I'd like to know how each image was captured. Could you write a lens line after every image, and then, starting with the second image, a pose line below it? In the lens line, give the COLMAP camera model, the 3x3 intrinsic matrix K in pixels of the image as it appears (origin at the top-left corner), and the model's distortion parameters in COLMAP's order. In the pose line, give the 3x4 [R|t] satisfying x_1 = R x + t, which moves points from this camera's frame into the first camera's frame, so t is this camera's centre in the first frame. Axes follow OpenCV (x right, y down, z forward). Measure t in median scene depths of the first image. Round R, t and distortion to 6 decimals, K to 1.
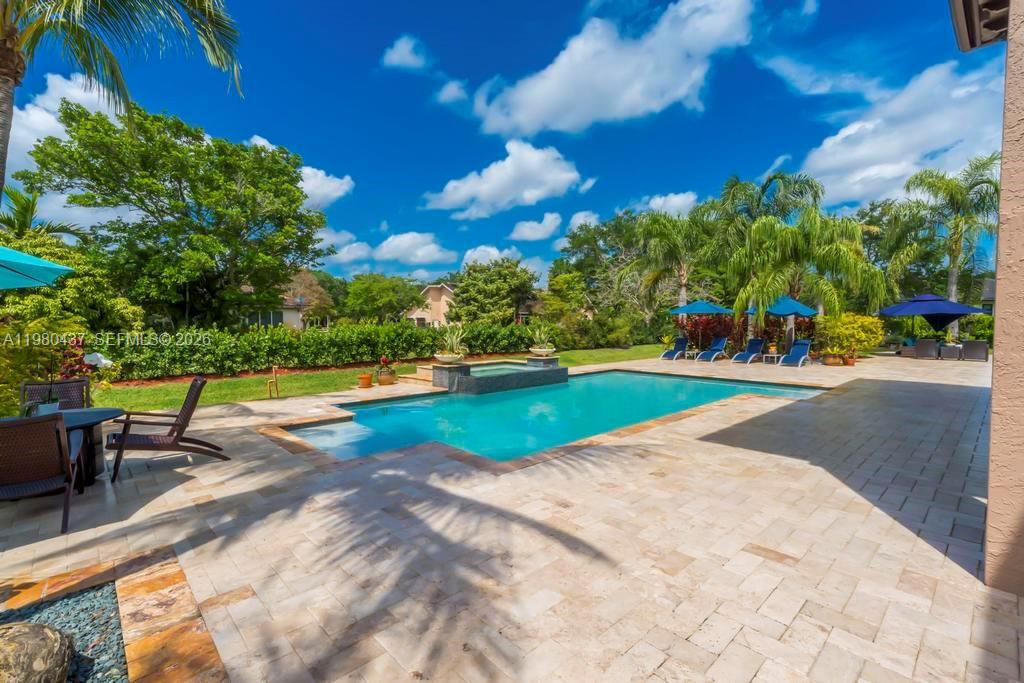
lens RADIAL K [[478.1, 0, 496.8], [0, 478.1, 327.7], [0, 0, 1]] dist [0.011487, 0.000114]
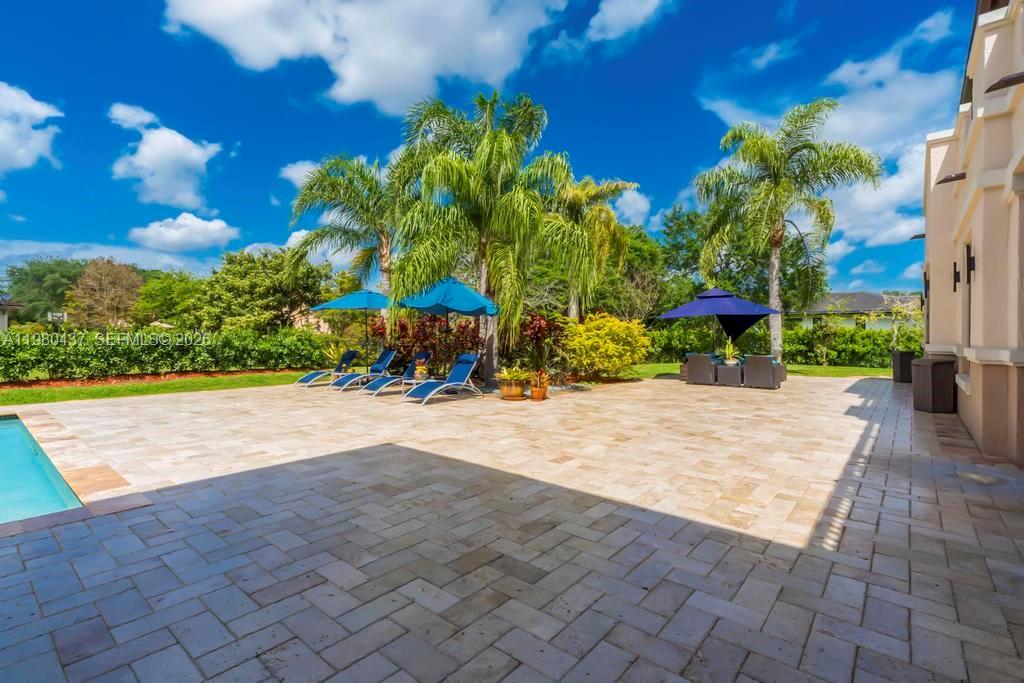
lens RADIAL K [[478.1, 0, 496.8], [0, 478.1, 327.7], [0, 0, 1]] dist [0.011487, 0.000114]
pose [[0.987487, 0.009008, 0.157441, 0.386934], [-0.004368, 0.999547, -0.029793, 0.007569], [-0.157638, 0.028733, 0.987079, 0.317310]]
